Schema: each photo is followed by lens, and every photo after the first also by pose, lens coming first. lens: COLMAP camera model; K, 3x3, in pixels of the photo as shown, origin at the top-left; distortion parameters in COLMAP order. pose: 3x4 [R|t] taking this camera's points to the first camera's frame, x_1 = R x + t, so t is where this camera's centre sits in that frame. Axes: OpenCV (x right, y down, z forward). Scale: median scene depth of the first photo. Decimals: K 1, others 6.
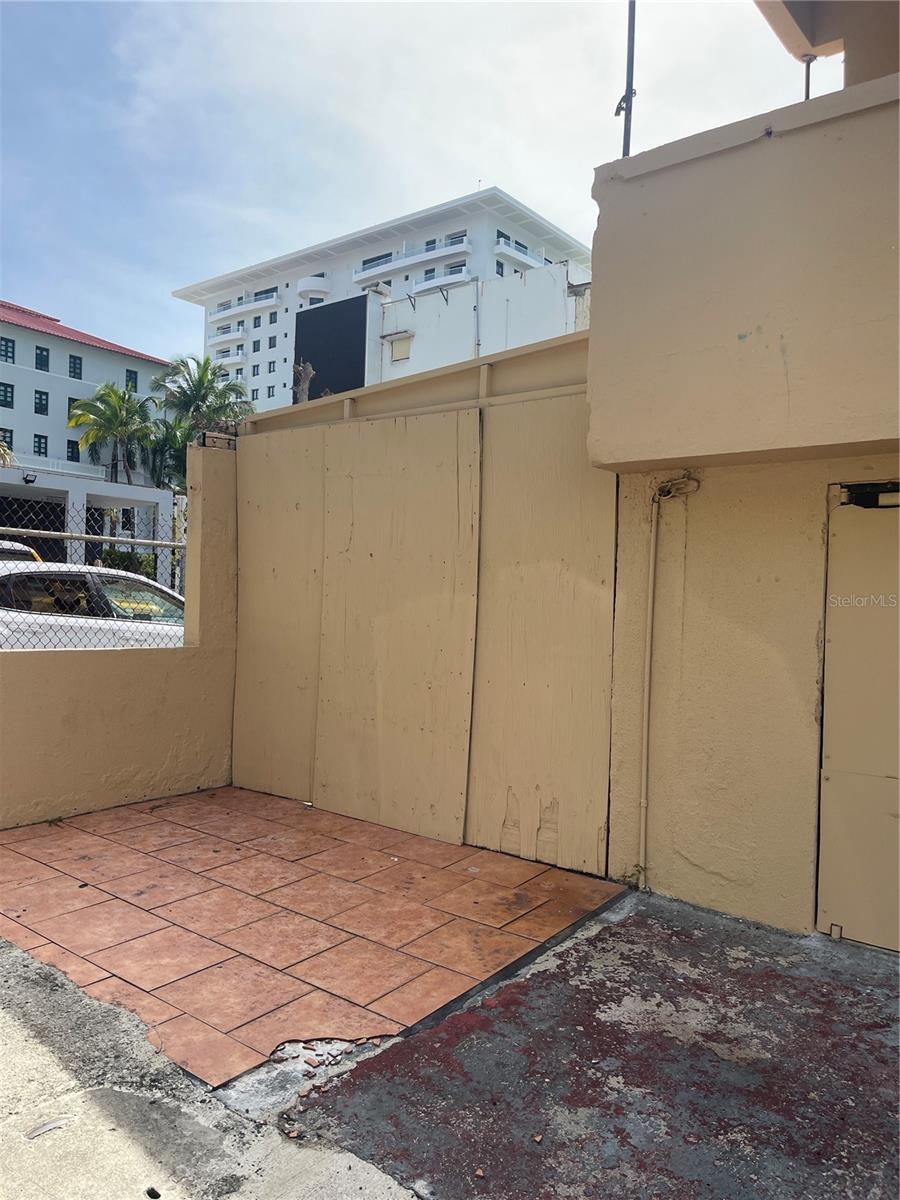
lens RADIAL K [[904.0, 0, 450.0], [0, 904.0, 600.0], [0, 0, 1]] dist [0.100126, -0.129479]
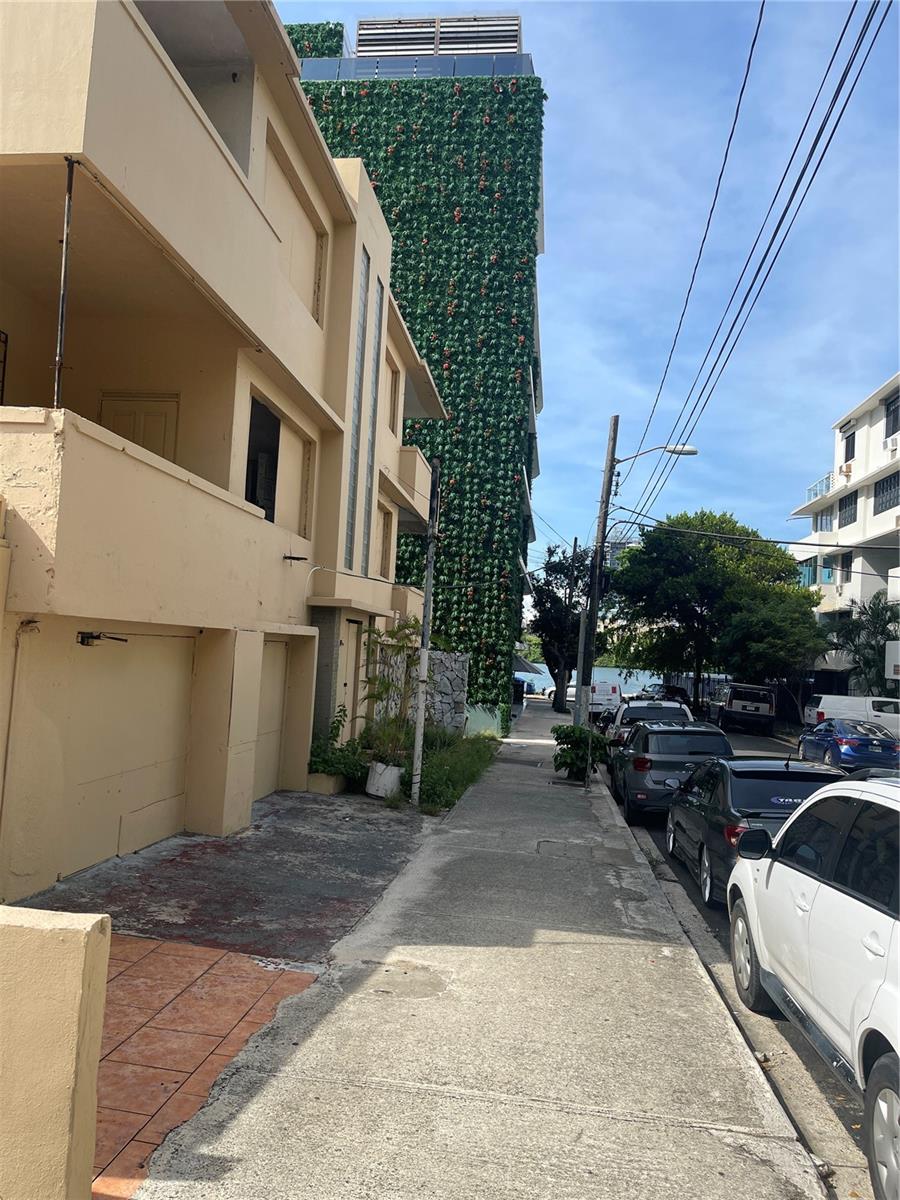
lens RADIAL K [[904.0, 0, 450.0], [0, 904.0, 600.0], [0, 0, 1]] dist [0.100126, -0.129479]
pose [[-0.531780, -0.013550, 0.846774, -1.853241], [-0.084920, 0.995686, -0.037397, -0.221571], [-0.842614, -0.091795, -0.530636, 1.660321]]
